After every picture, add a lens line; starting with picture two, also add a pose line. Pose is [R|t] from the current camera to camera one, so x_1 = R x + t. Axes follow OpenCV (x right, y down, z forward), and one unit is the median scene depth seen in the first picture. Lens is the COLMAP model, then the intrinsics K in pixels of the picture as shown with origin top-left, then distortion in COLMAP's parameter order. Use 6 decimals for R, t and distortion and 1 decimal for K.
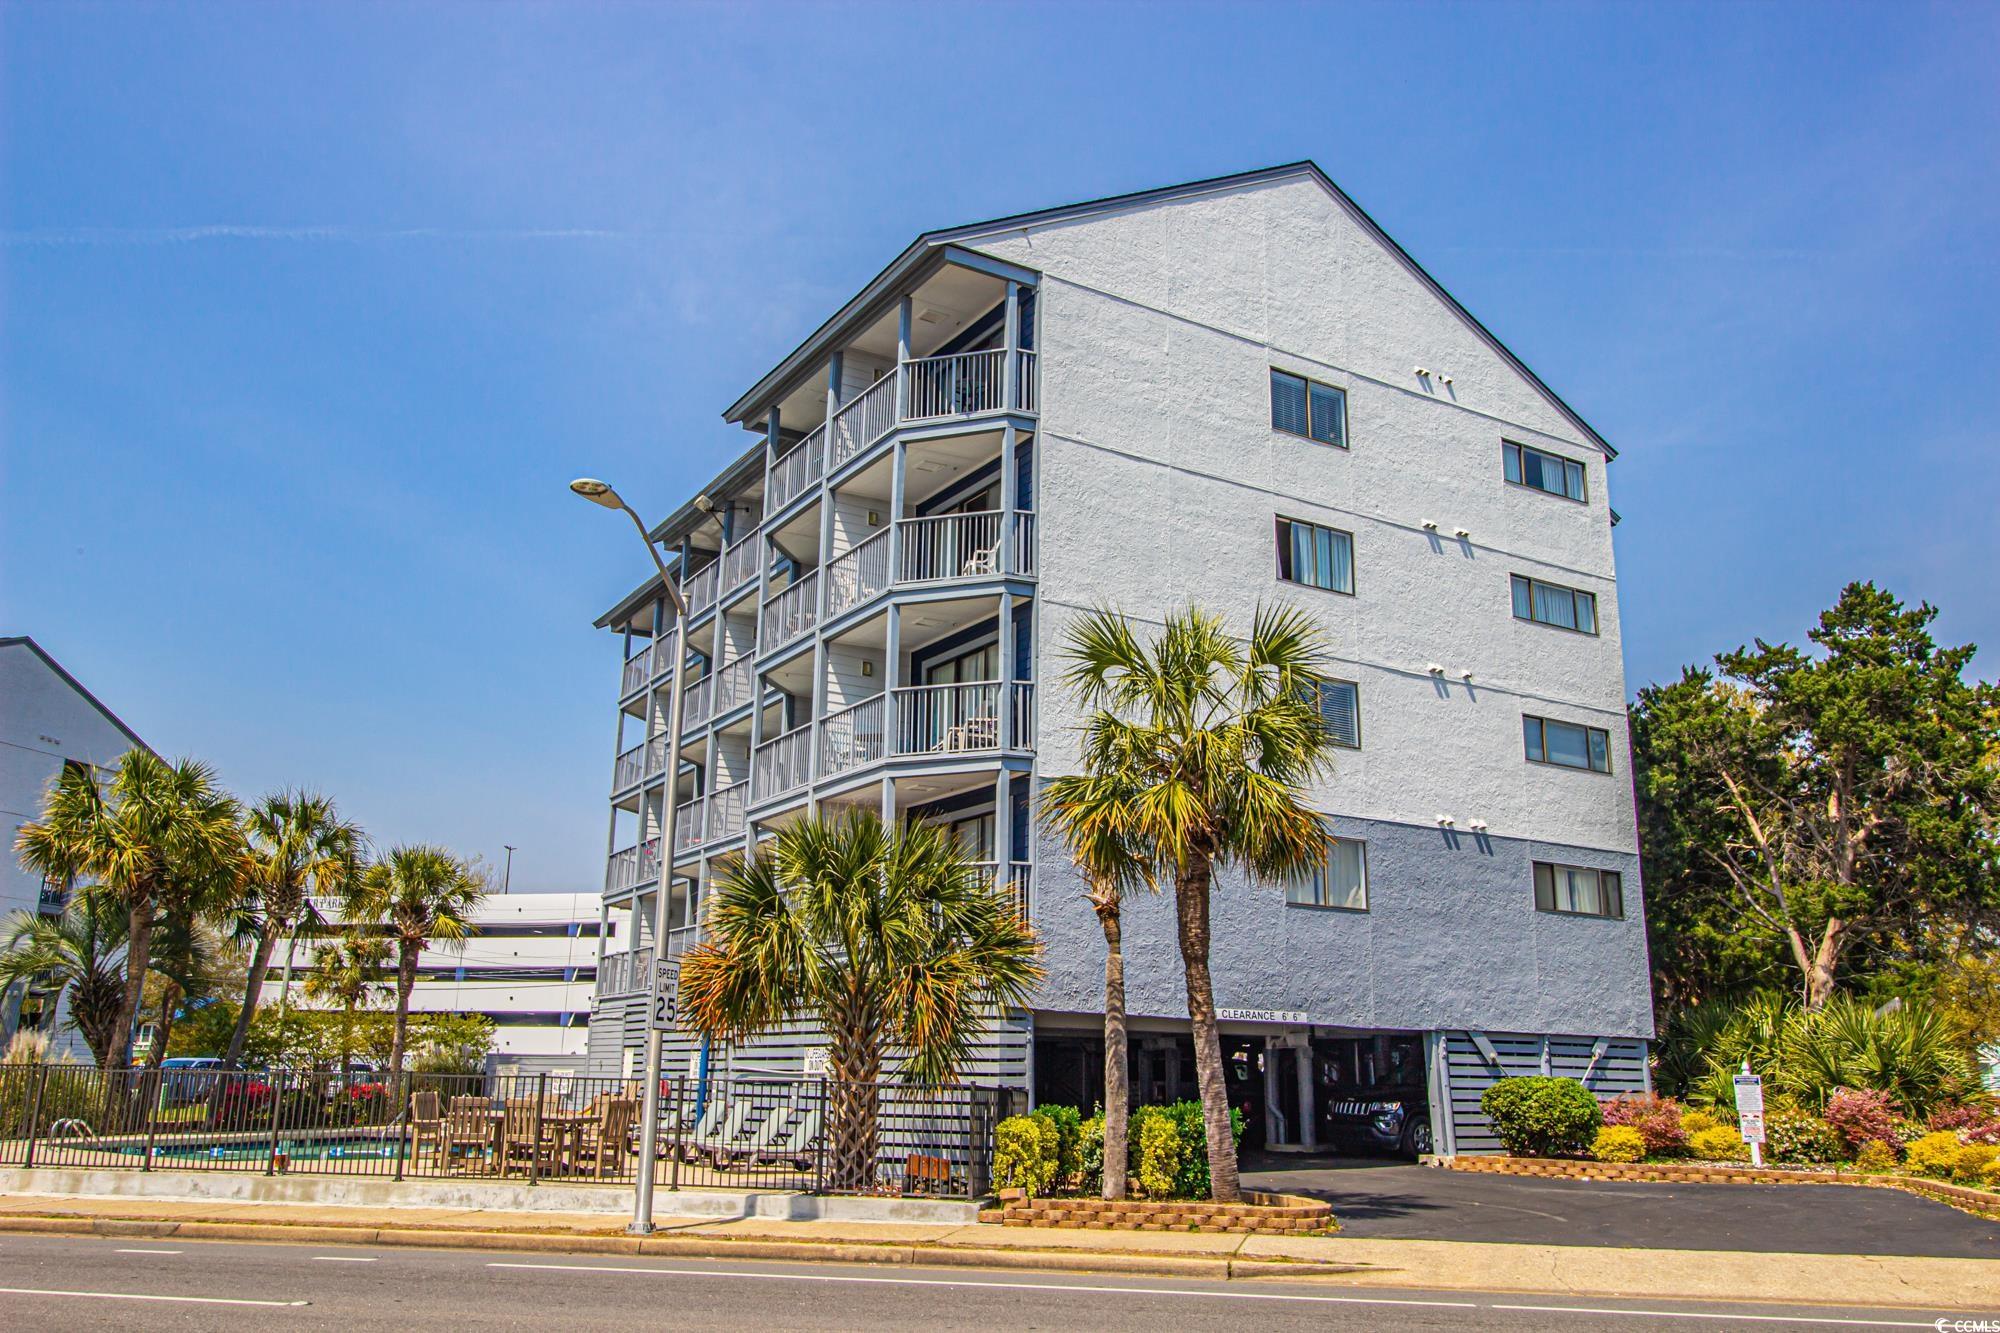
lens RADIAL K [[1660.6, 0, 1000.0], [0, 1660.6, 666.5], [0, 0, 1]] dist [-0.003189, -0.007788]
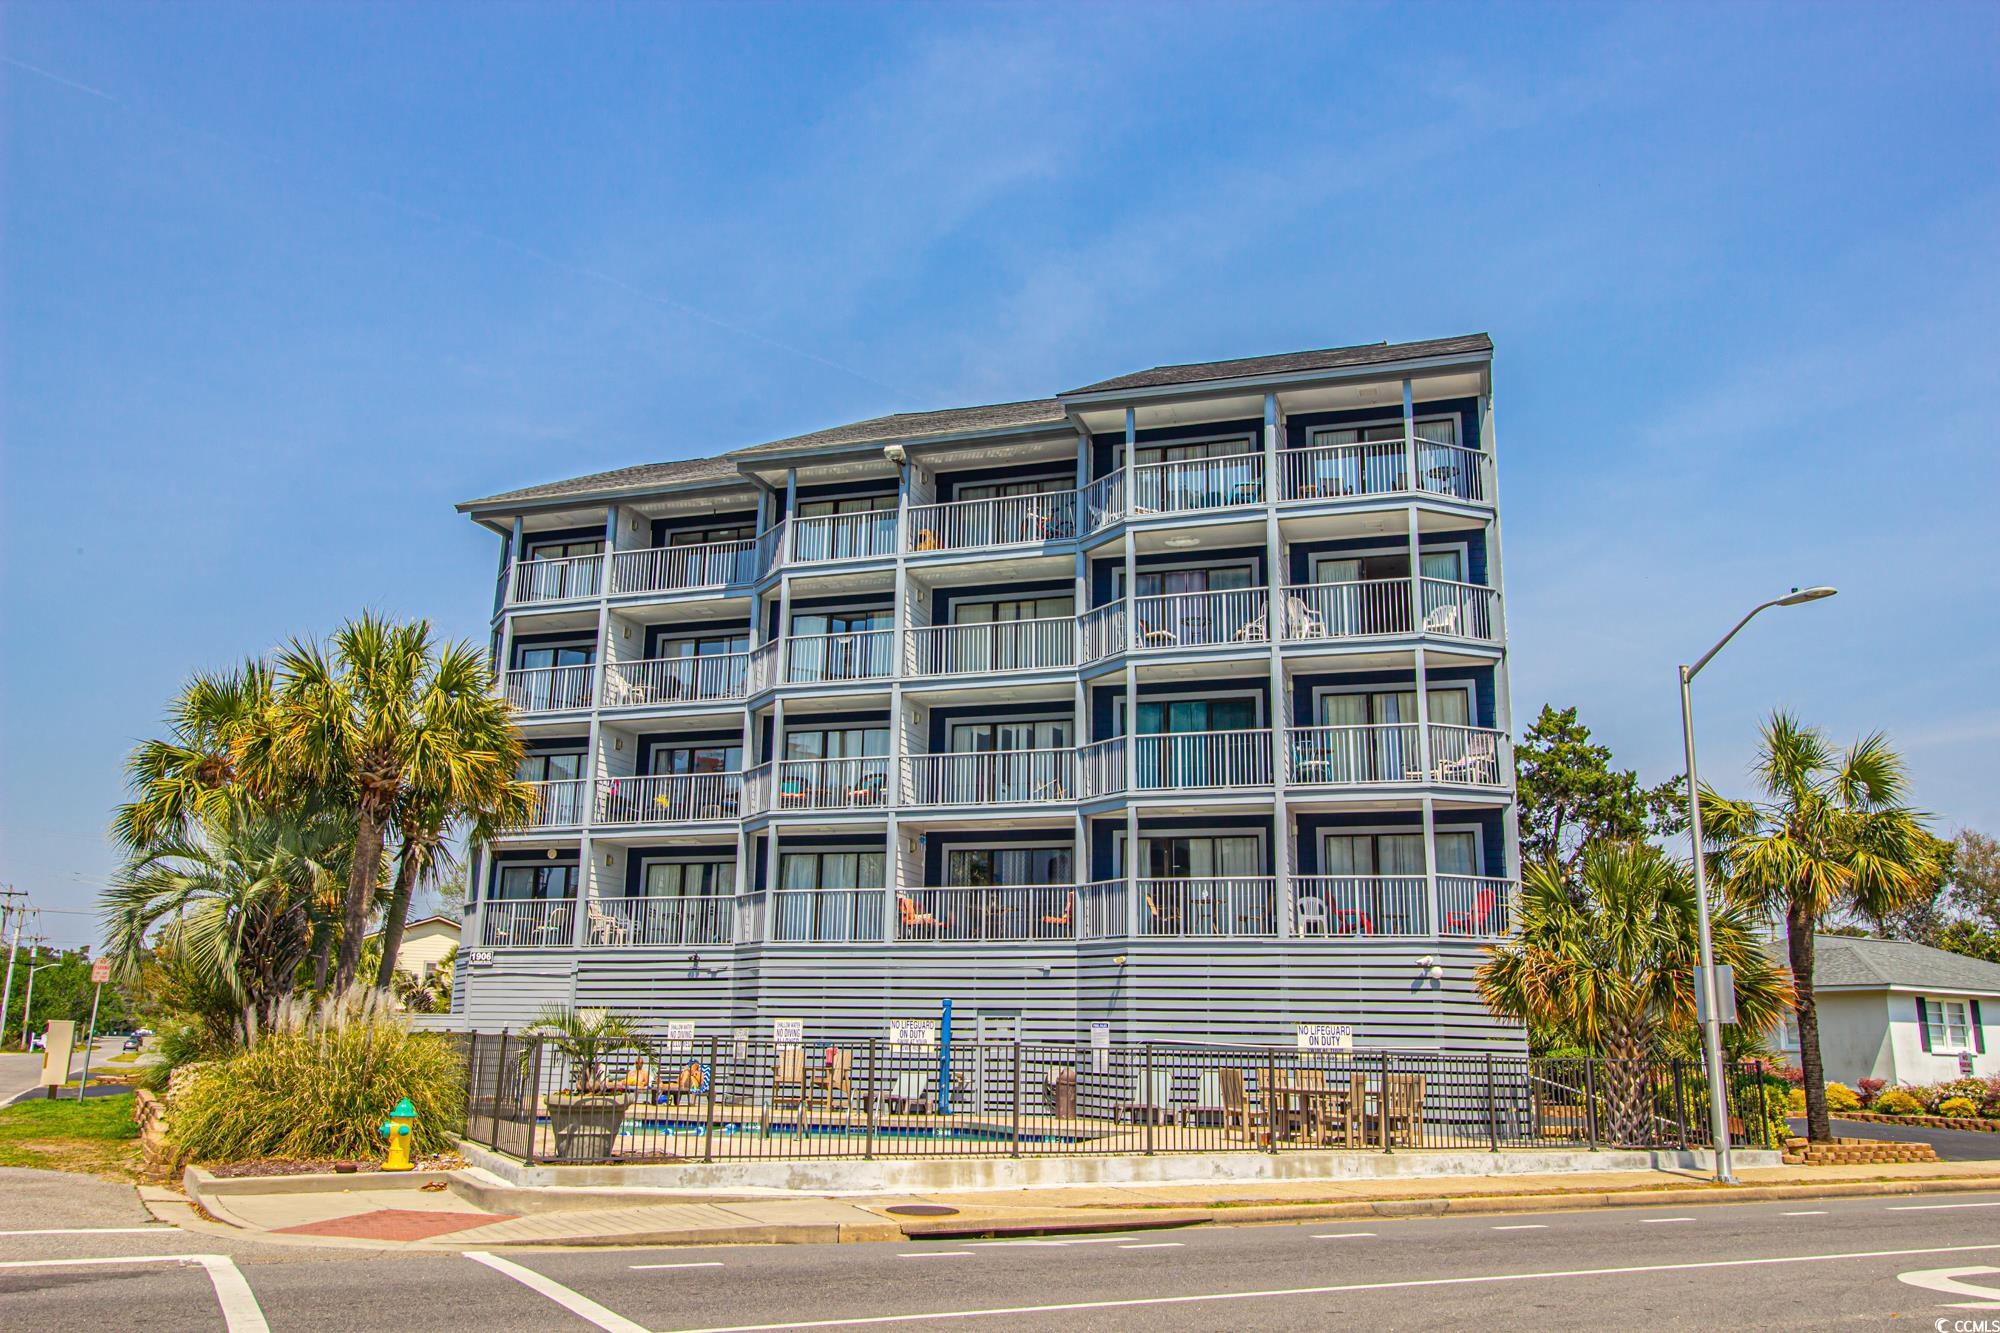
lens RADIAL K [[1660.6, 0, 1000.0], [0, 1660.6, 666.5], [0, 0, 1]] dist [-0.003189, -0.007788]
pose [[0.746116, 0.151563, 0.648336, -1.259106], [-0.171089, 0.984693, -0.033302, 0.077597], [-0.643459, -0.086075, 0.760625, 0.365241]]
